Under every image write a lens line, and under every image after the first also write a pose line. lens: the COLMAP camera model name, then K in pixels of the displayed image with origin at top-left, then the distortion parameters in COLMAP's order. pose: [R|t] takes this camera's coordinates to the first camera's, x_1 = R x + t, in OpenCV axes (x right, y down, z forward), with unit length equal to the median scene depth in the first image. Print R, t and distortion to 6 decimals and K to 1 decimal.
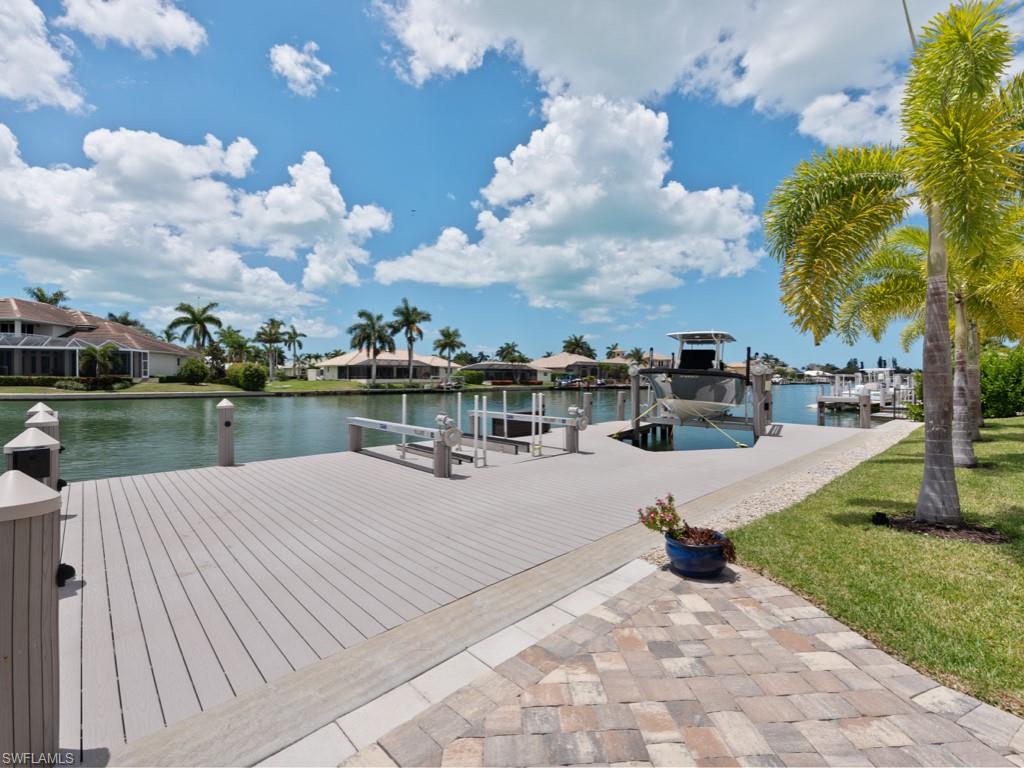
lens RADIAL K [[439.8, 0, 512.0], [0, 439.8, 384.0], [0, 0, 1]] dist [-0.000467, -0.000749]
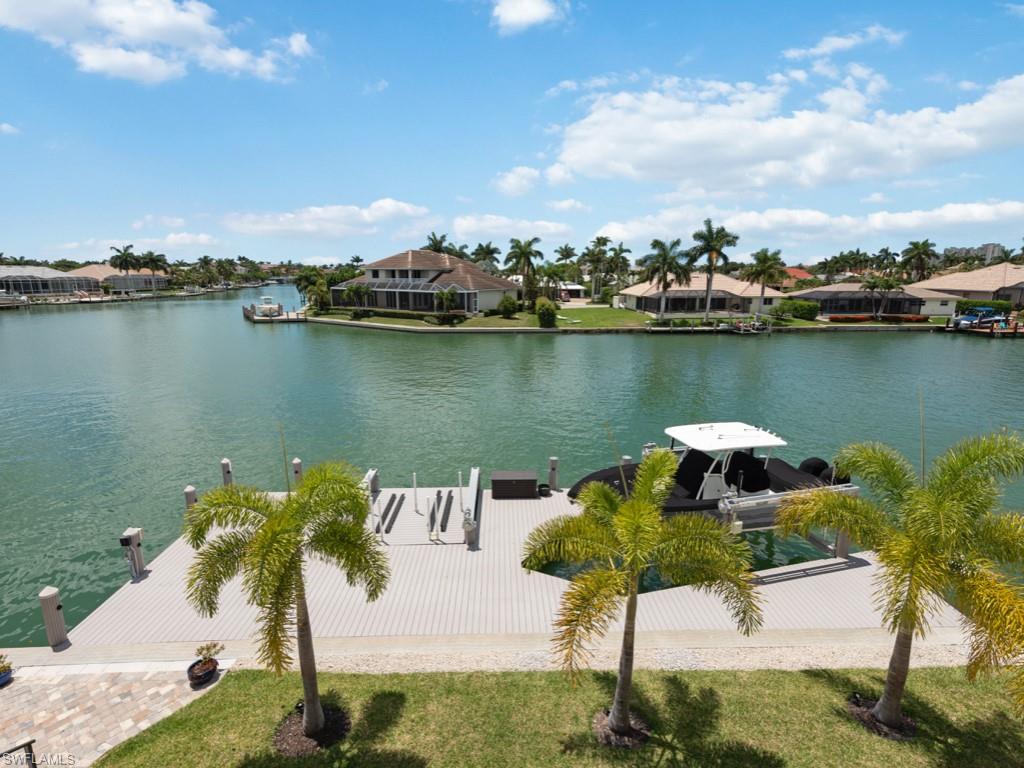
lens RADIAL K [[482.4, 0, 512.0], [0, 482.4, 384.0], [0, 0, 1]] dist [0.003430, -0.000928]
pose [[0.738538, 0.145244, -0.658381, 0.139244], [-0.007509, 0.978231, 0.207382, -0.074863], [0.674169, -0.148215, 0.723552, 0.023892]]
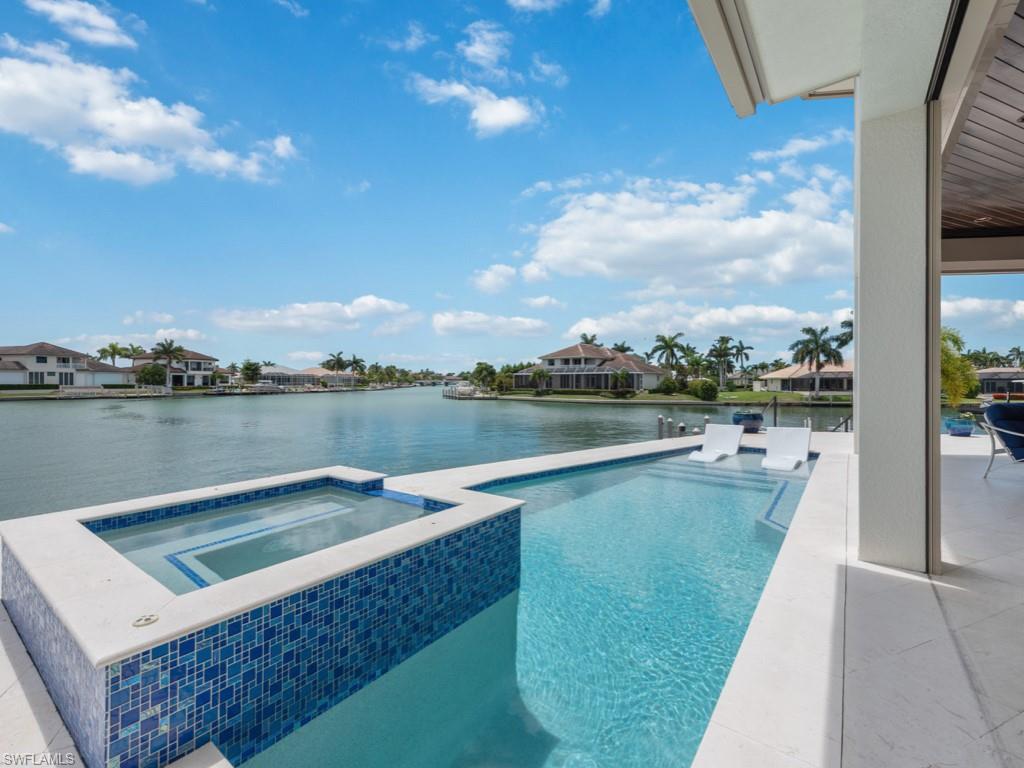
lens RADIAL K [[439.8, 0, 512.0], [0, 439.8, 384.0], [0, 0, 1]] dist [-0.000467, -0.000749]
pose [[0.586658, -0.002872, -0.809829, 0.101375], [-0.007277, 0.999935, -0.008817, -0.014138], [0.809802, 0.011066, 0.586599, -0.189573]]
